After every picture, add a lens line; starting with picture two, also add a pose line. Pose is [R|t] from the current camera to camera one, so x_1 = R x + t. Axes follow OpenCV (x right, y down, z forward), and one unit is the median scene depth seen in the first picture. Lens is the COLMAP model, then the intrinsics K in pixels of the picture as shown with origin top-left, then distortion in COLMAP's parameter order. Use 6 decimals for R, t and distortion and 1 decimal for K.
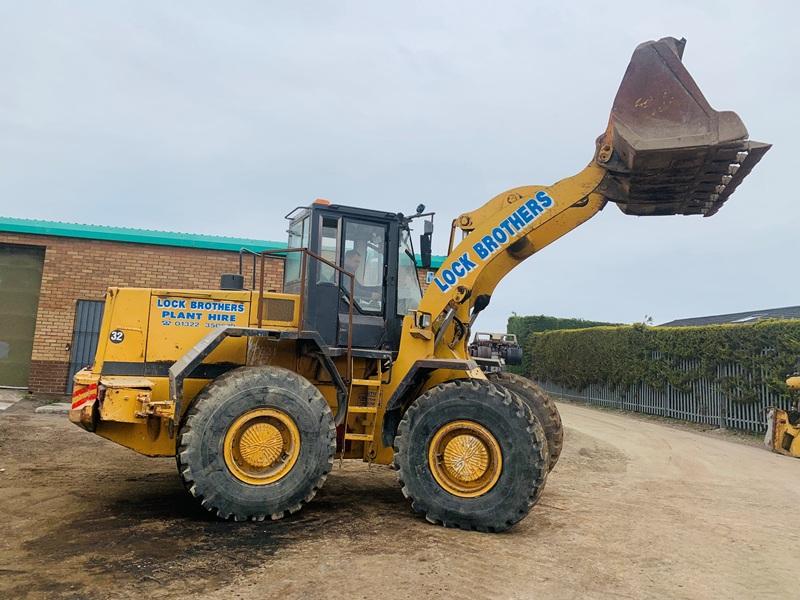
lens RADIAL K [[617.2, 0, 395.7], [0, 617.2, 290.6], [0, 0, 1]] dist [0.017304, -0.010988]
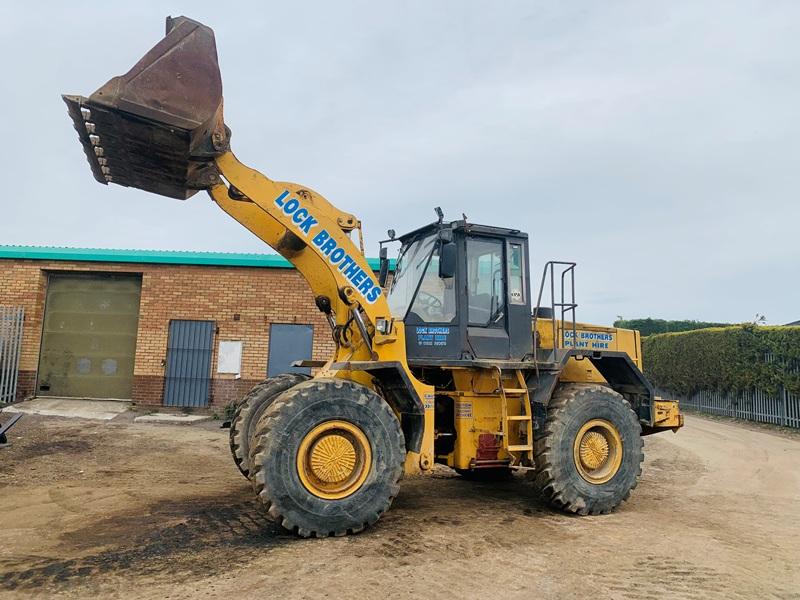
lens RADIAL K [[617.2, 0, 388.4], [0, 617.2, 289.8], [0, 0, 1]] dist [0.017304, -0.010988]
pose [[0.979031, -0.045558, -0.198551, 0.124704], [0.041988, 0.998872, -0.022158, 0.003526], [0.199337, 0.013356, 0.979840, -0.005027]]
